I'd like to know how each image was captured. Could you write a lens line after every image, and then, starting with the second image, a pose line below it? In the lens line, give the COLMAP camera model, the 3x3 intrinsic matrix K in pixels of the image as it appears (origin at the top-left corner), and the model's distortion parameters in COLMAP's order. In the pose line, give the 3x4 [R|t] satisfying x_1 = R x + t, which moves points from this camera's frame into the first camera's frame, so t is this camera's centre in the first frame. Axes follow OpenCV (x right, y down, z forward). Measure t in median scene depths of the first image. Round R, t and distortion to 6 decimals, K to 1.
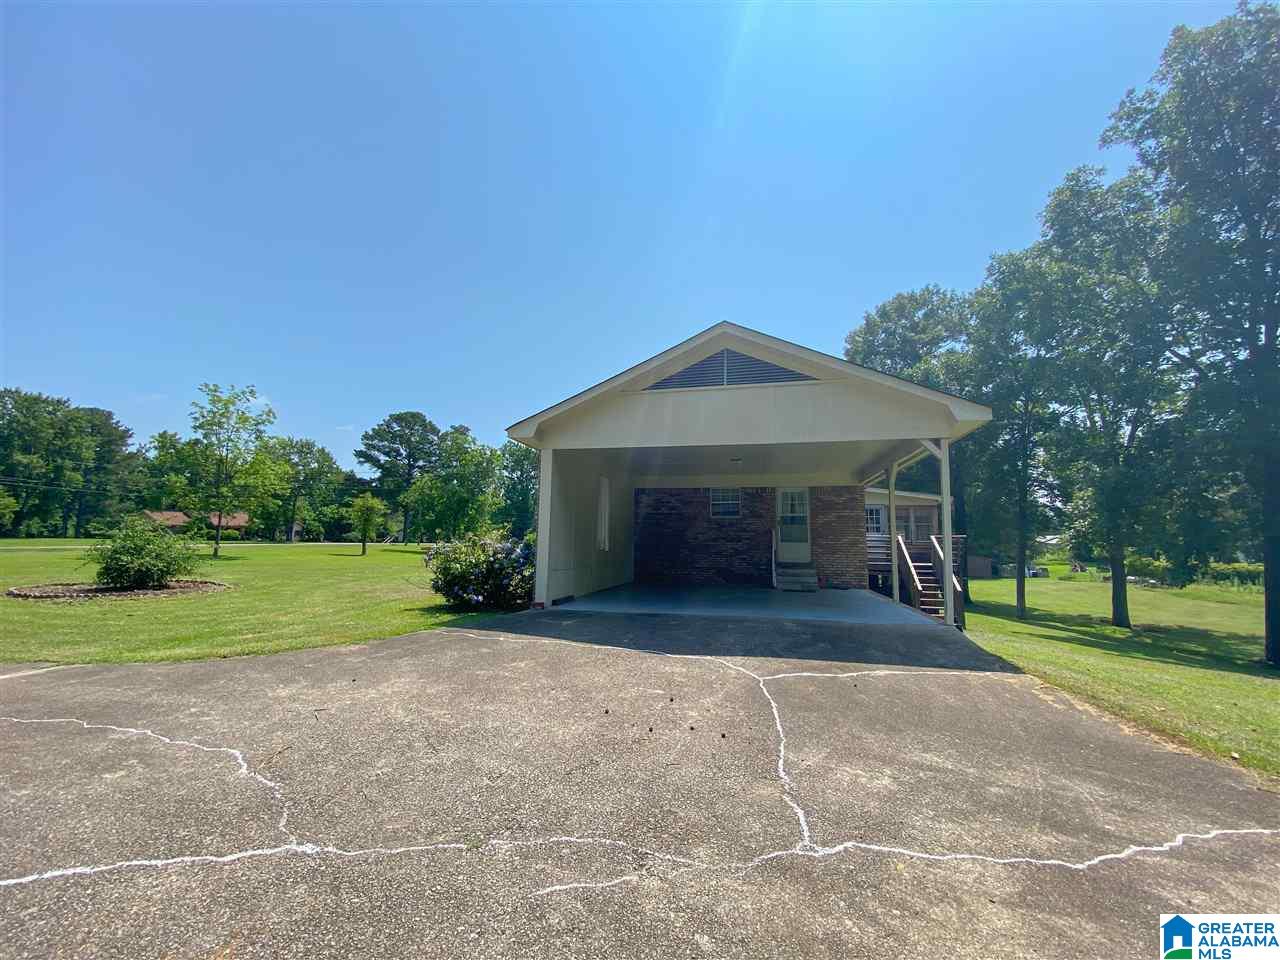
lens RADIAL K [[519.4, 0, 640.4], [0, 519.4, 481.2], [0, 0, 1]] dist [0.032409, -0.025670]
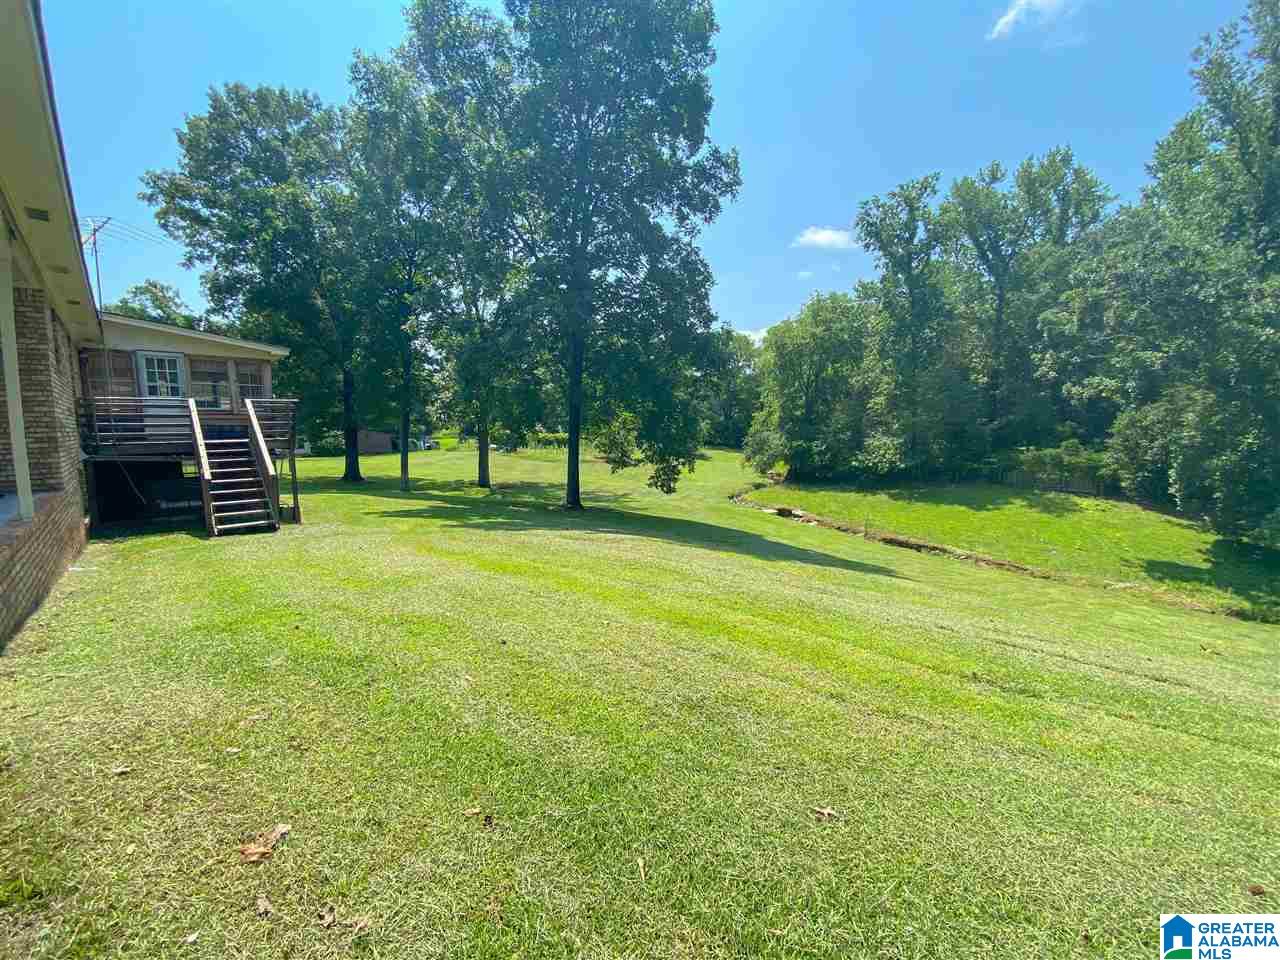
lens RADIAL K [[519.4, 0, 640.4], [0, 519.4, 481.2], [0, 0, 1]] dist [0.032409, -0.025670]
pose [[0.534213, -0.109023, 0.838290, 0.307763], [-0.084534, 0.979789, 0.181296, 0.051820], [-0.841112, -0.167715, 0.514200, 0.239911]]
